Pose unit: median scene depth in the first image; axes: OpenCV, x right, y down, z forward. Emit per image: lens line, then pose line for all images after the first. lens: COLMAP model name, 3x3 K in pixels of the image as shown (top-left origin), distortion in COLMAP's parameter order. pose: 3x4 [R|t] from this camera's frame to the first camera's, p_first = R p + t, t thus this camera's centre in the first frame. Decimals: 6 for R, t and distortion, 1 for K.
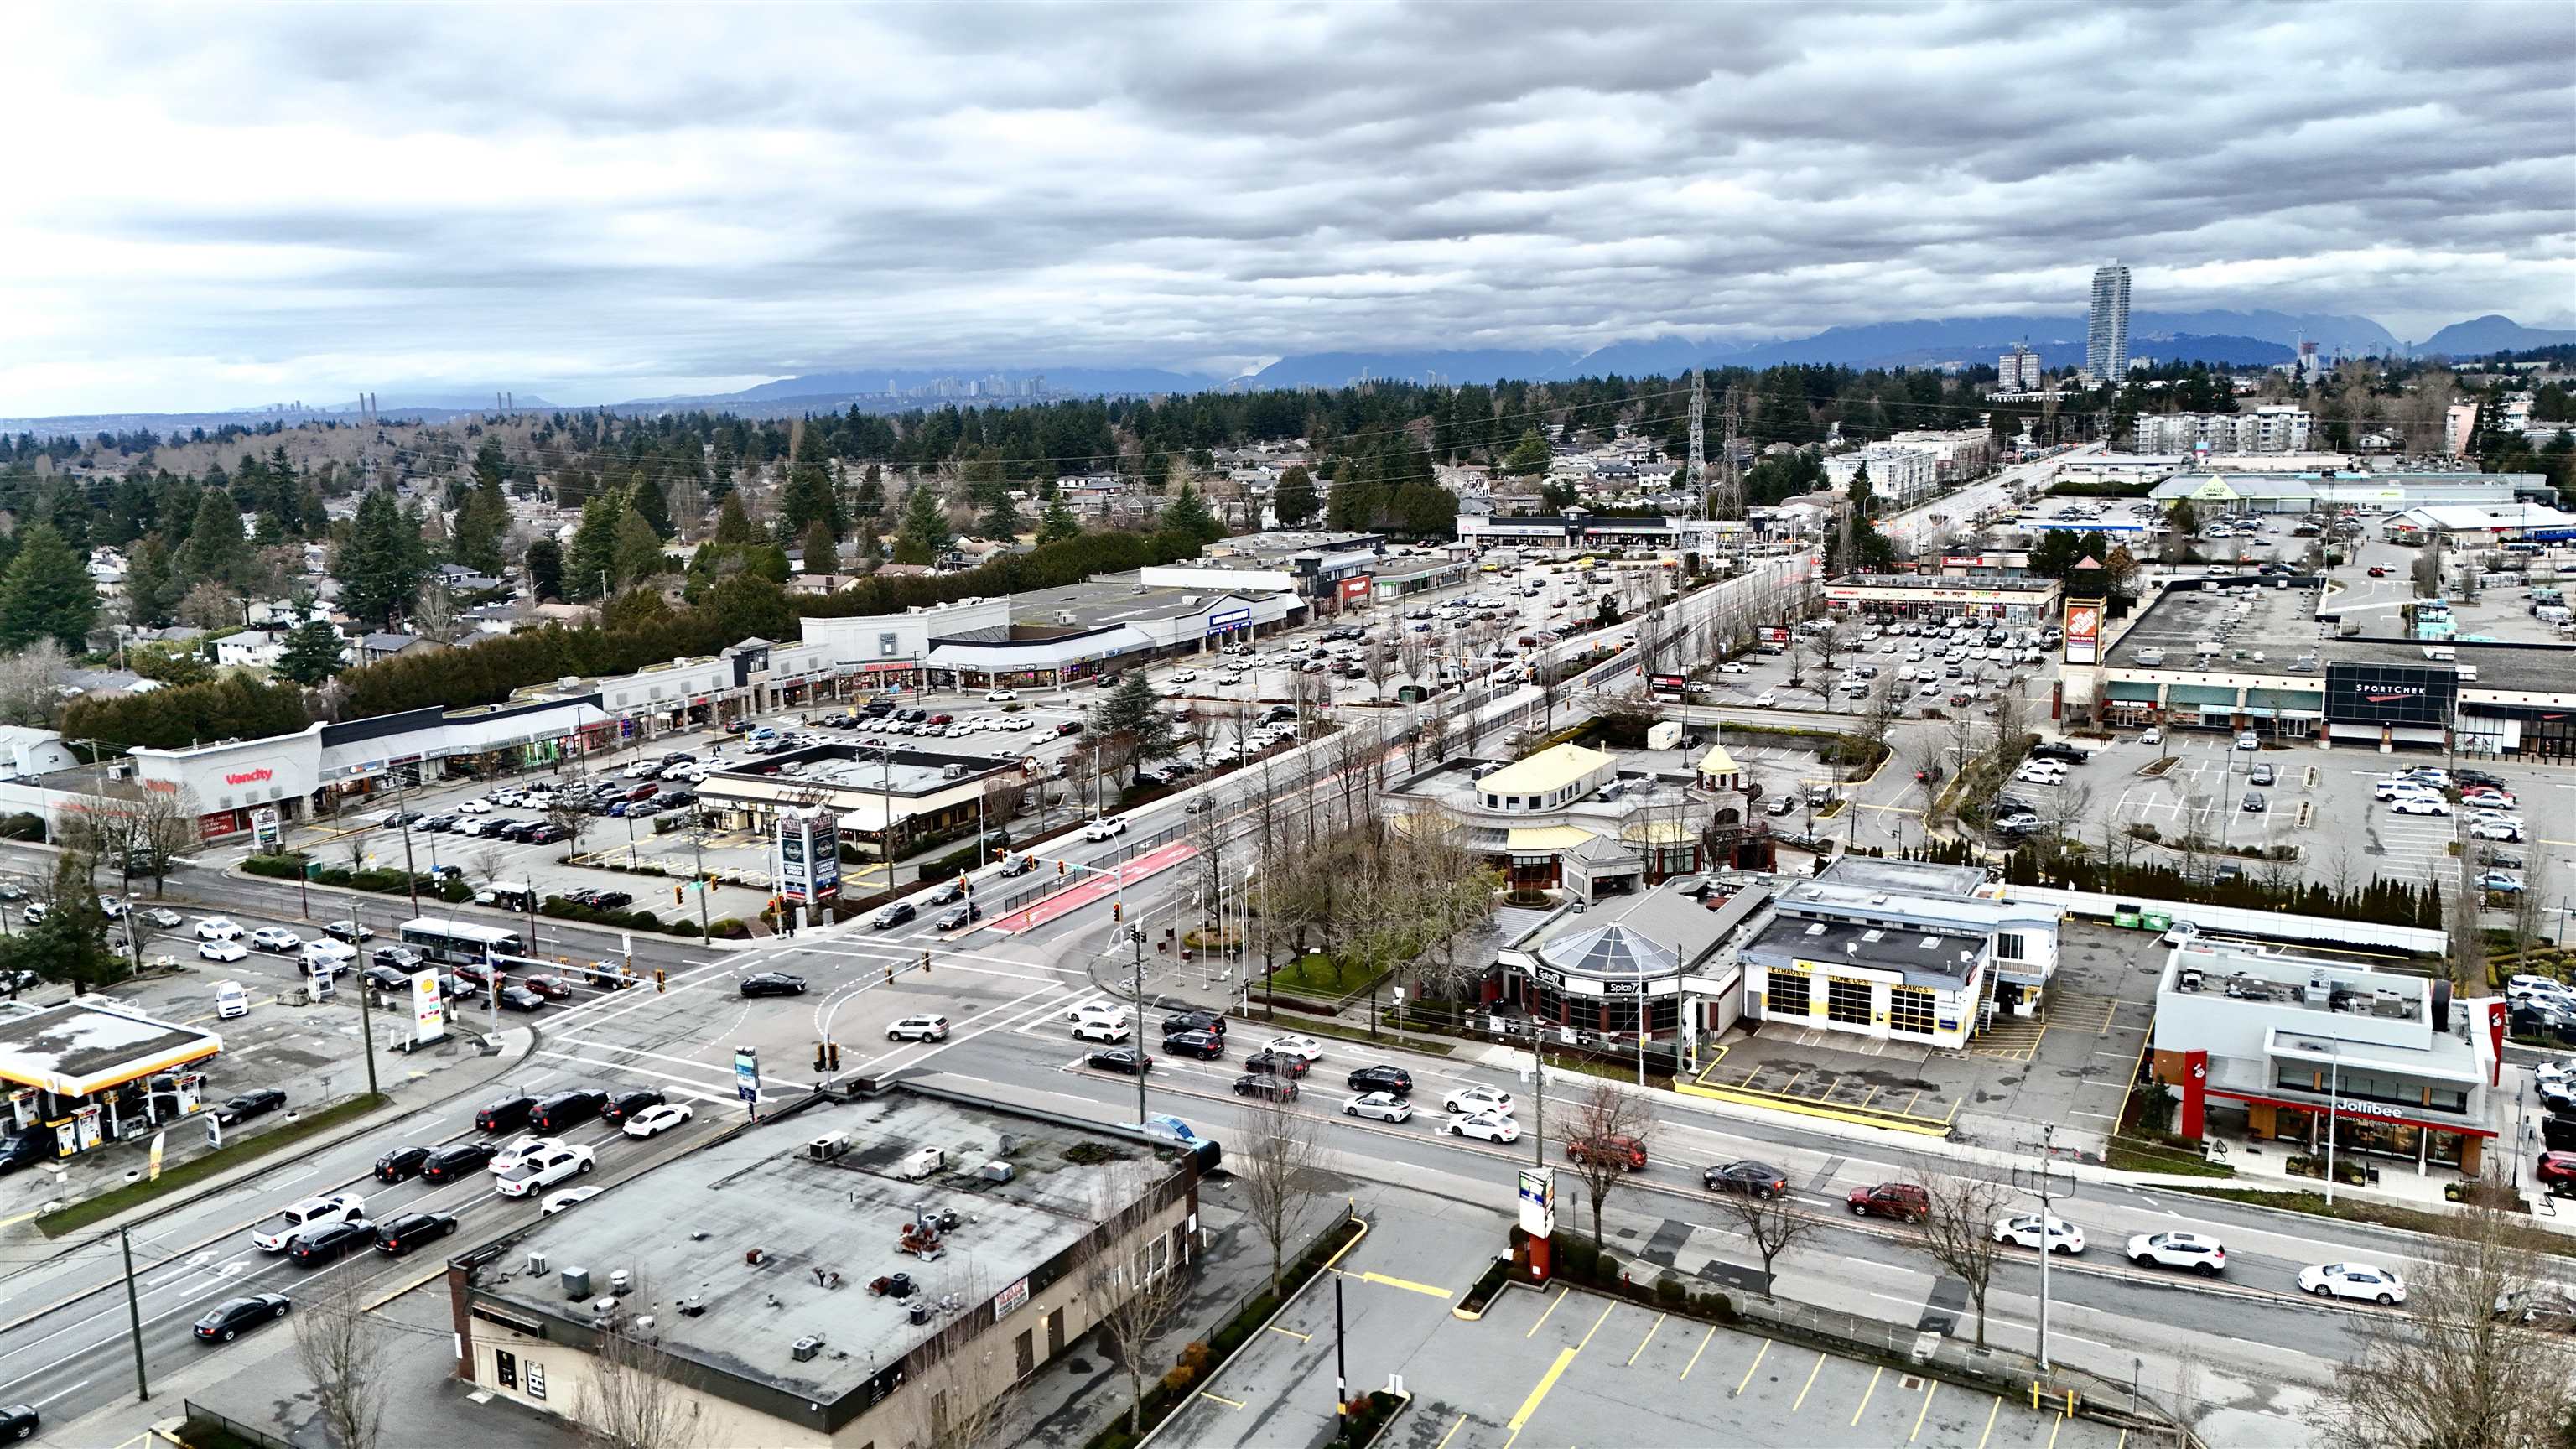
lens RADIAL K [[1888.1, 0, 1288.9], [0, 1888.1, 732.9], [0, 0, 1]] dist [0.050495, -0.003120]
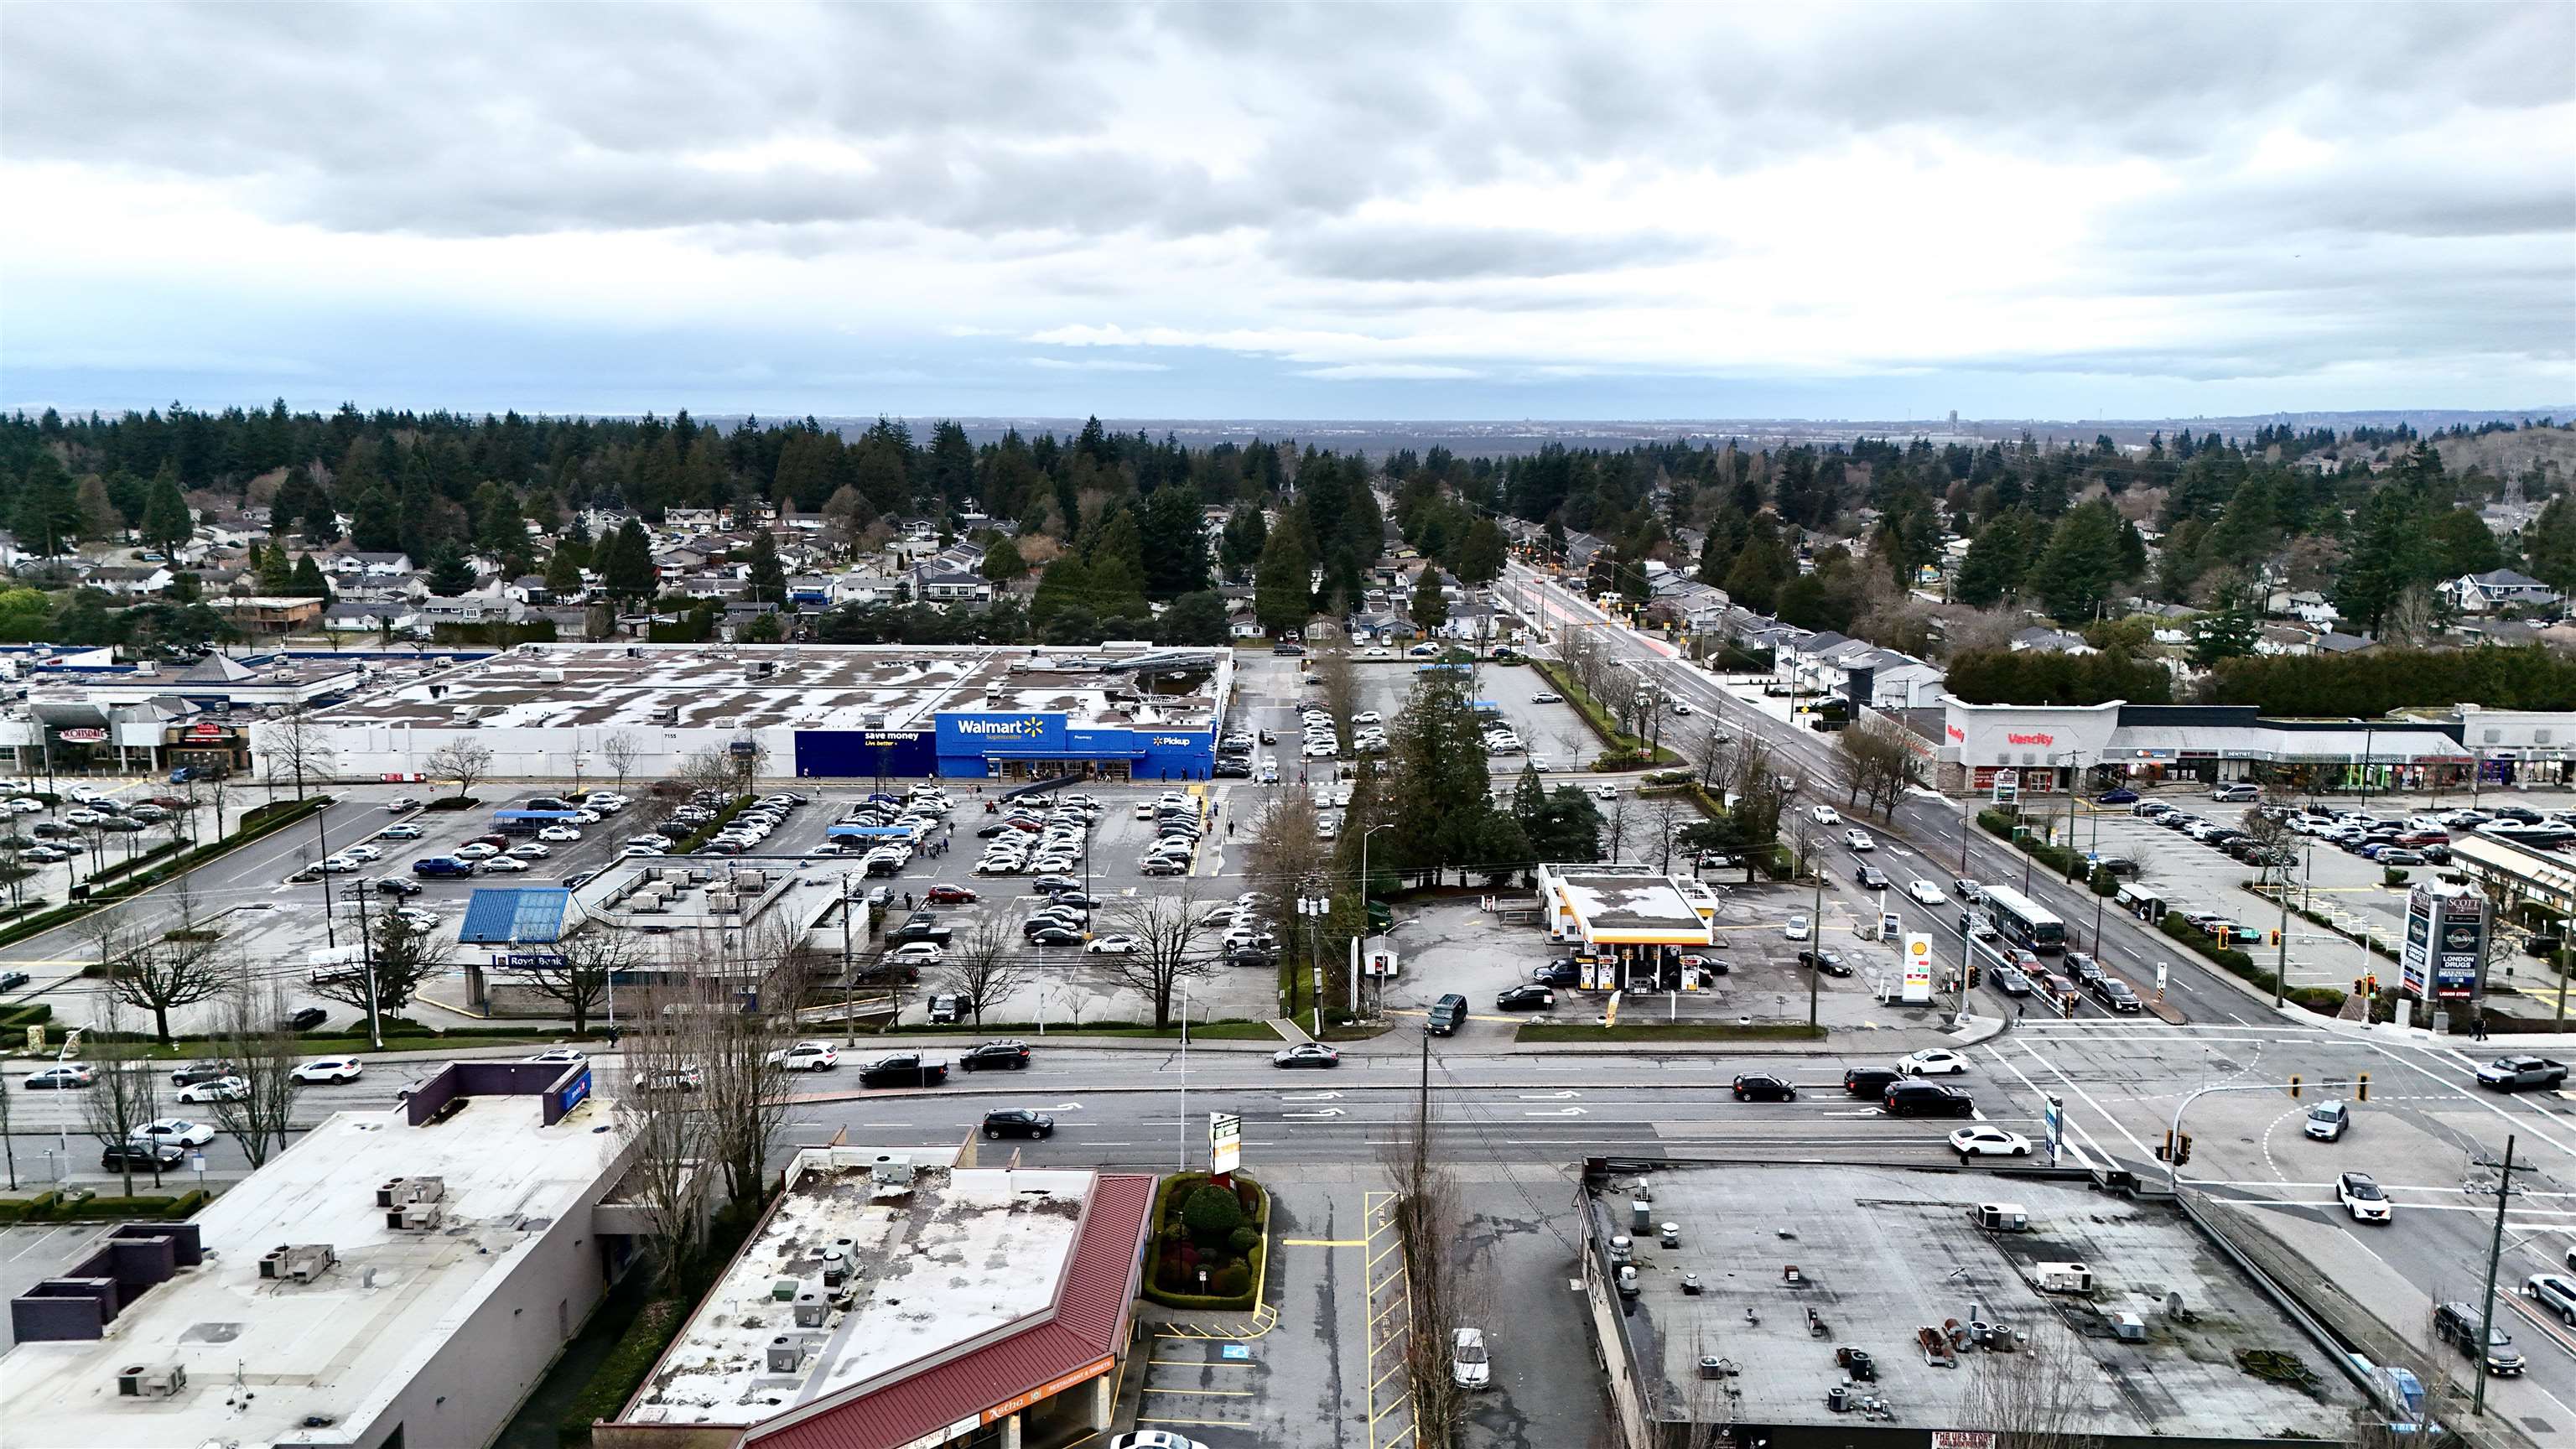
lens RADIAL K [[1888.1, 0, 1282.1], [0, 1888.1, 715.7], [0, 0, 1]] dist [0.050495, -0.003120]
pose [[0.482016, 0.167892, -0.859926, 0.201103], [-0.173741, 0.980294, 0.094005, -0.021391], [0.858763, 0.104093, 0.501688, 0.160961]]
